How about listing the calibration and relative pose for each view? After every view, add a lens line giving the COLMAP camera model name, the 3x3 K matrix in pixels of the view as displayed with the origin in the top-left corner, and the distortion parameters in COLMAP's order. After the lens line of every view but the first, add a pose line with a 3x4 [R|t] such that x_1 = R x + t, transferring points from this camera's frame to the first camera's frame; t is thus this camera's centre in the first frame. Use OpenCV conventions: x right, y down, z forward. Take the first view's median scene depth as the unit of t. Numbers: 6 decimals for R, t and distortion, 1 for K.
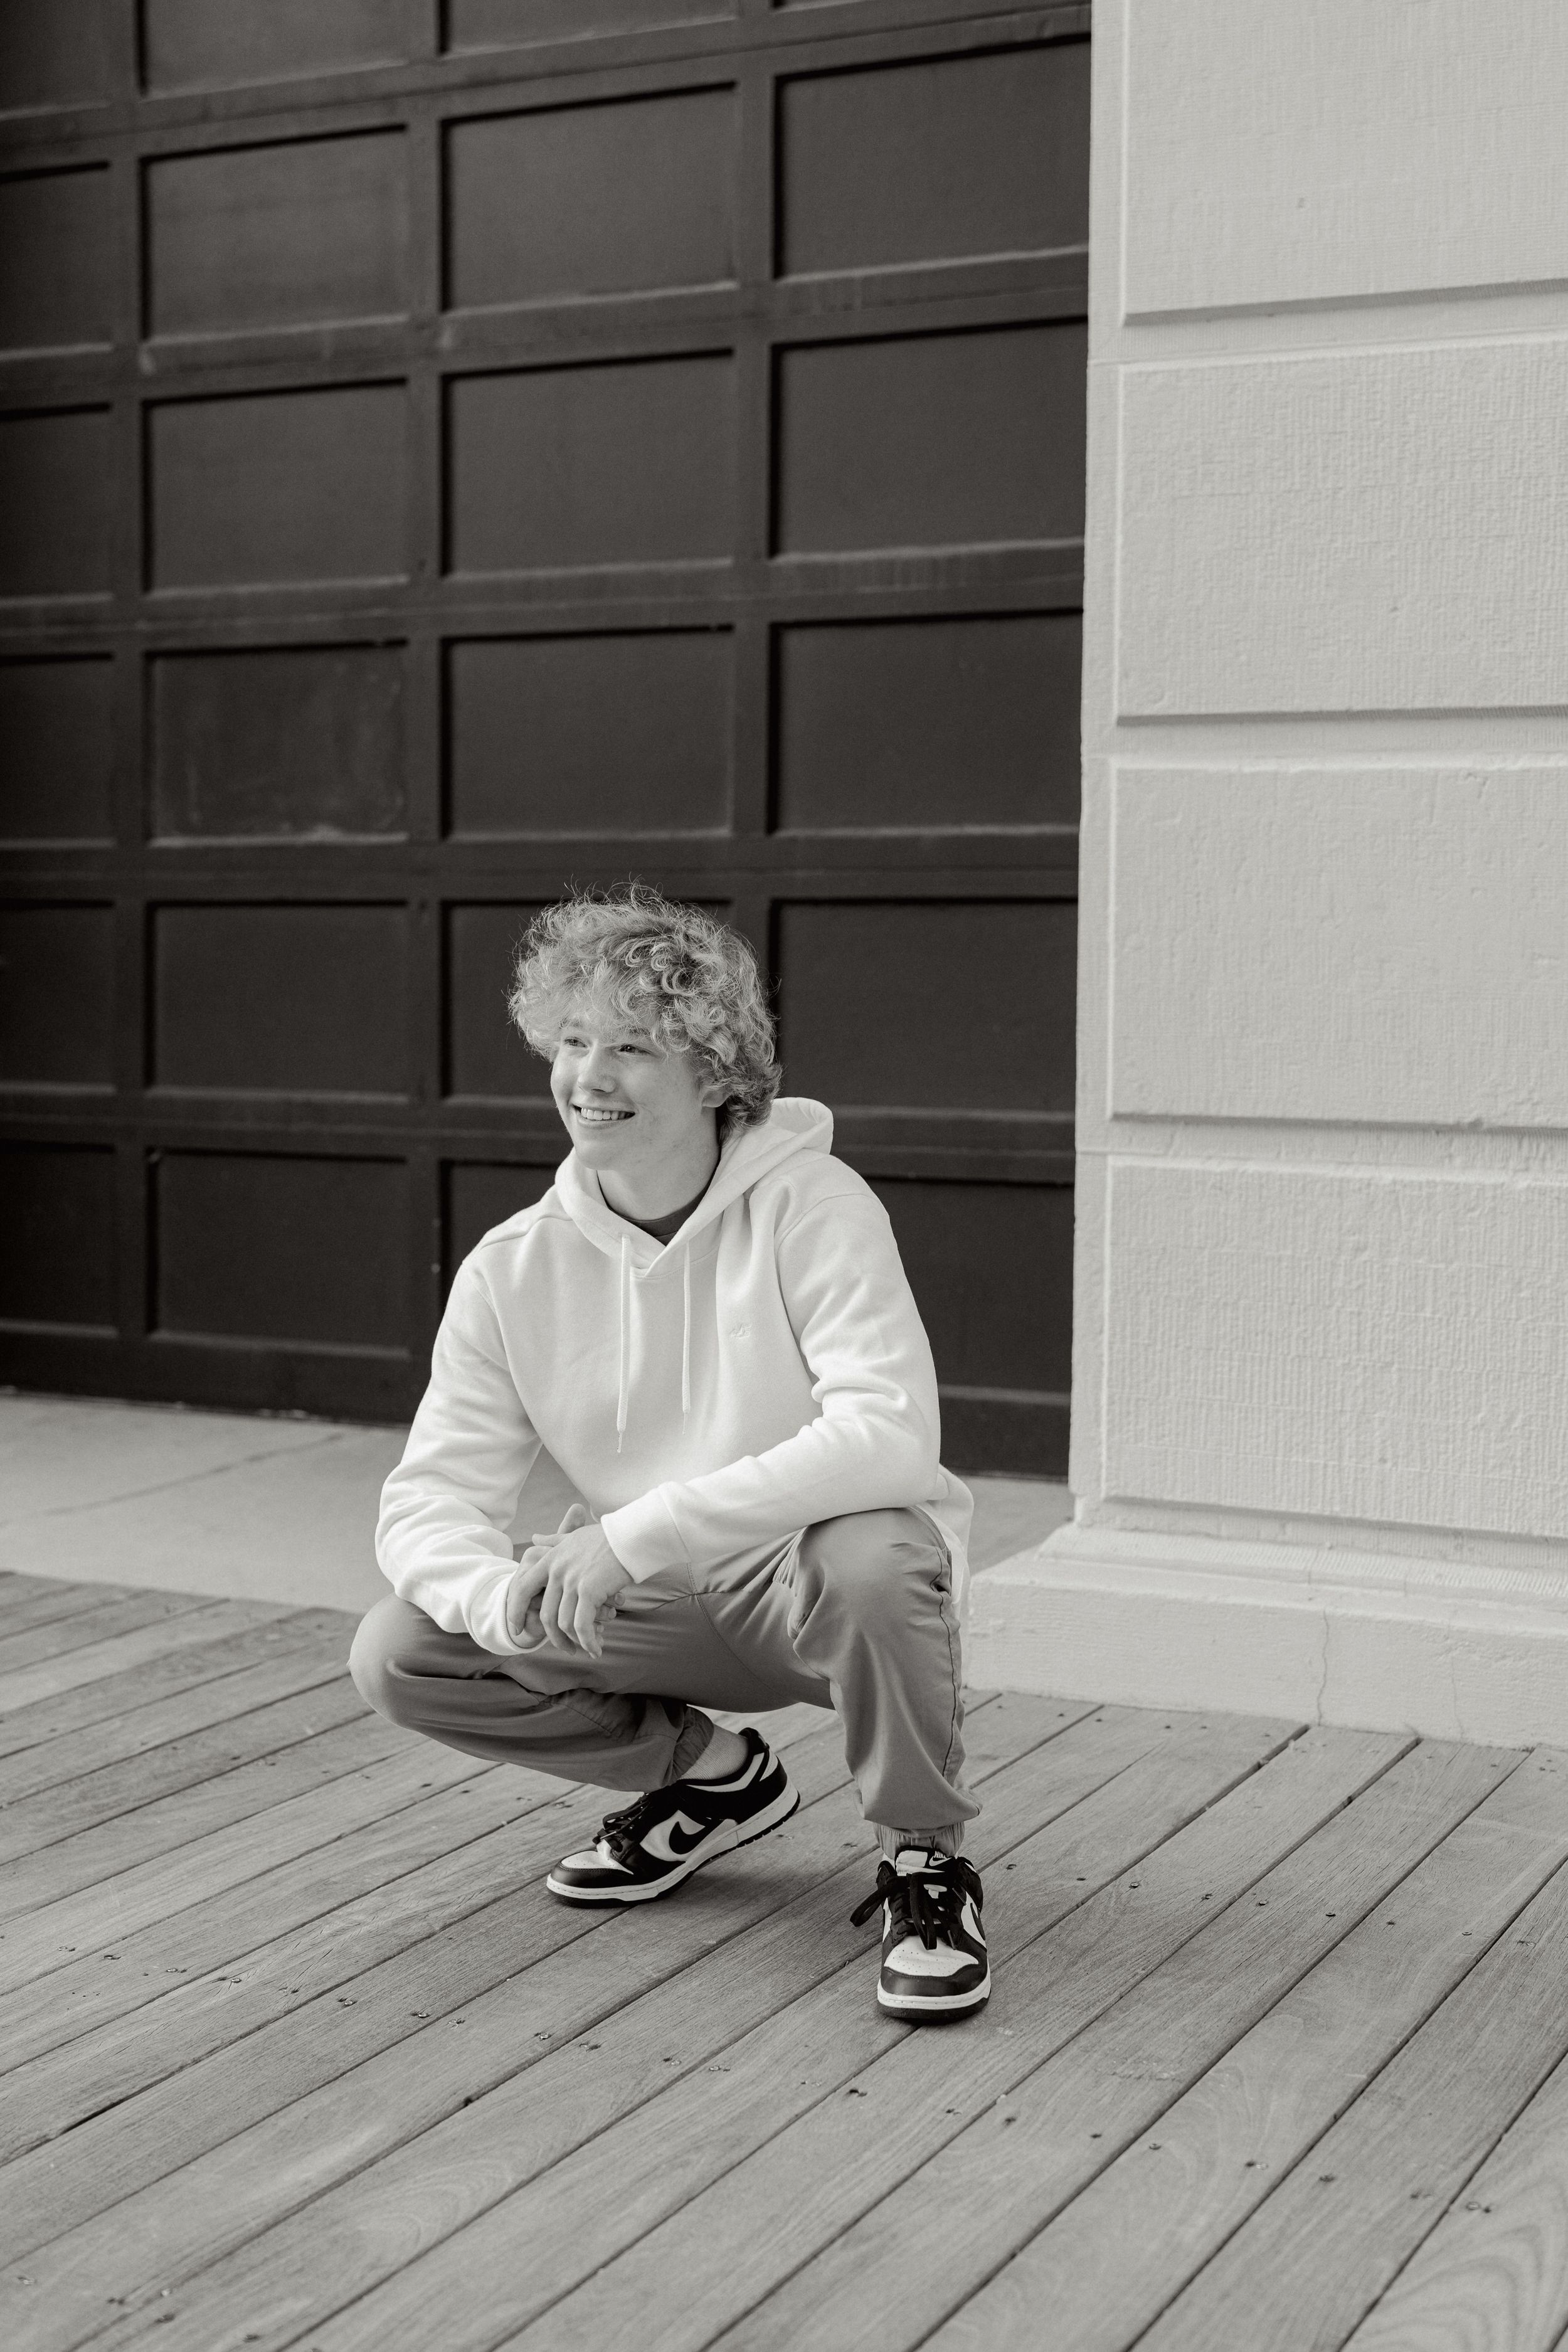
lens RADIAL K [[3302.0, 0, 784.6], [0, 3302.0, 1173.3], [0, 0, 1]] dist [0.004772, 0.000000]
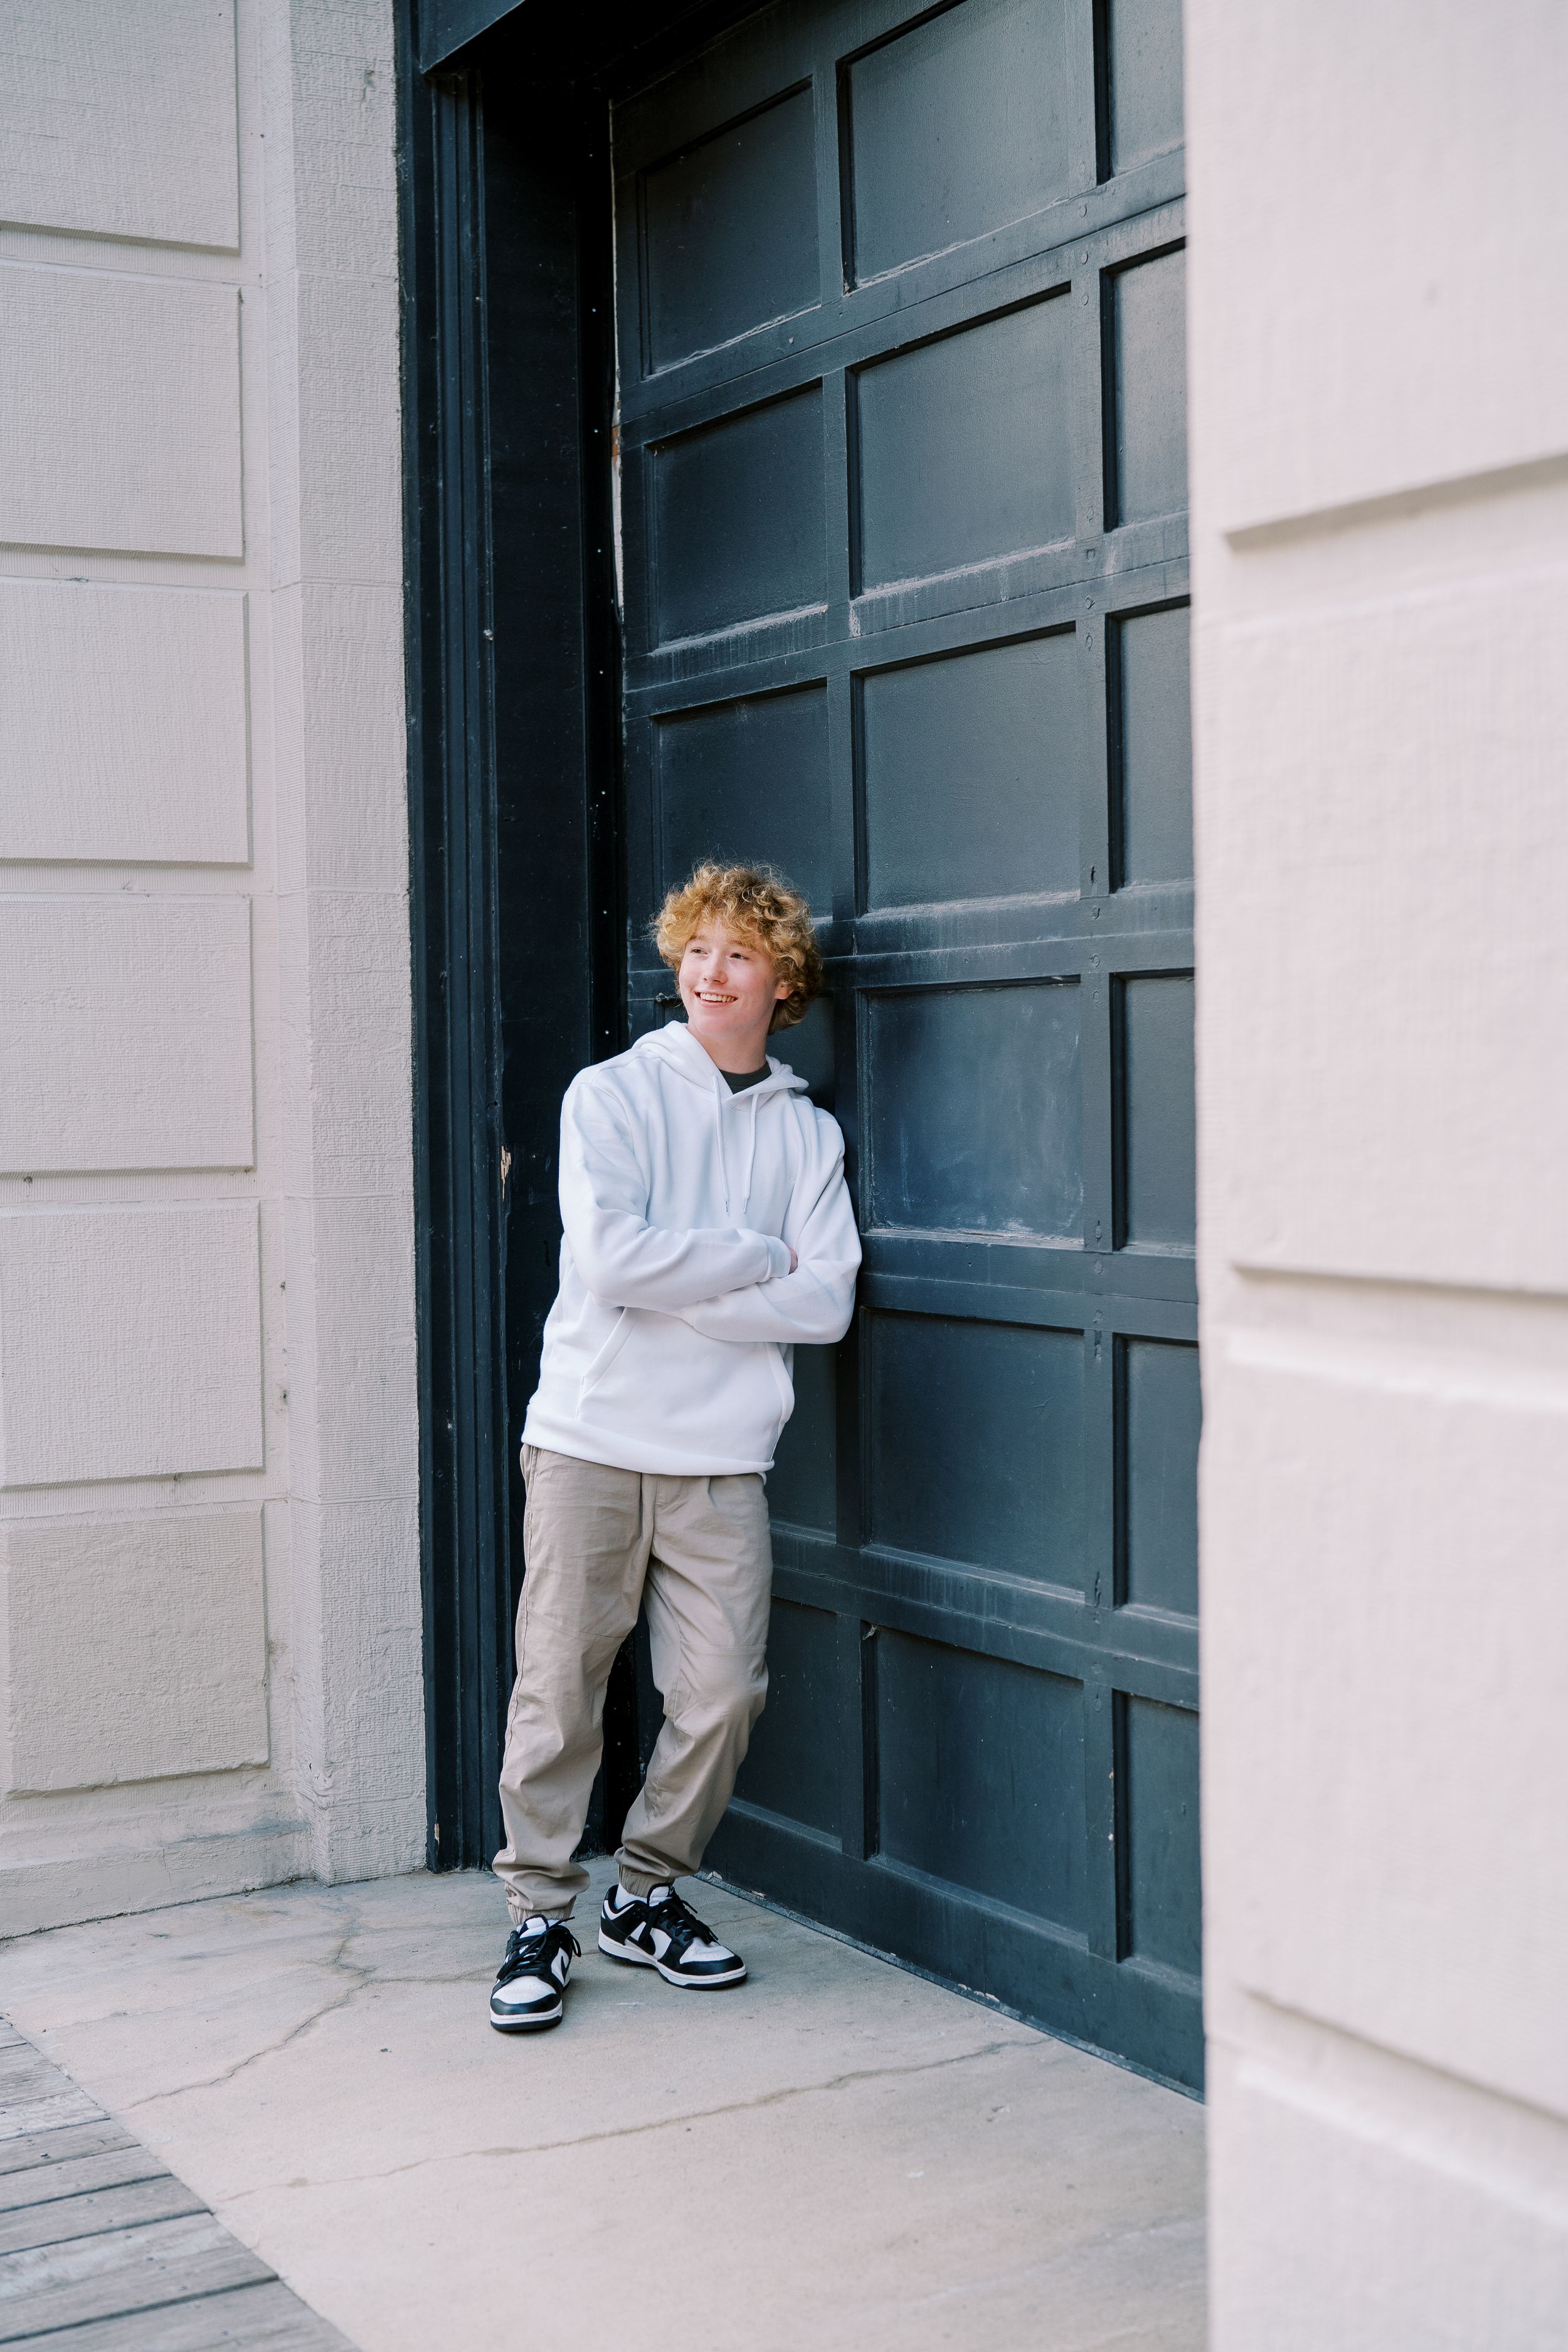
lens RADIAL K [[3302.0, 0, 784.1], [0, 3302.0, 1180.0], [0, 0, 1]] dist [0.004772, 0.000000]
pose [[0.820836, 0.002305, -0.571160, 0.249665], [-0.018924, 0.999553, -0.023162, -0.097770], [0.570851, 0.029821, 0.820512, 0.360531]]
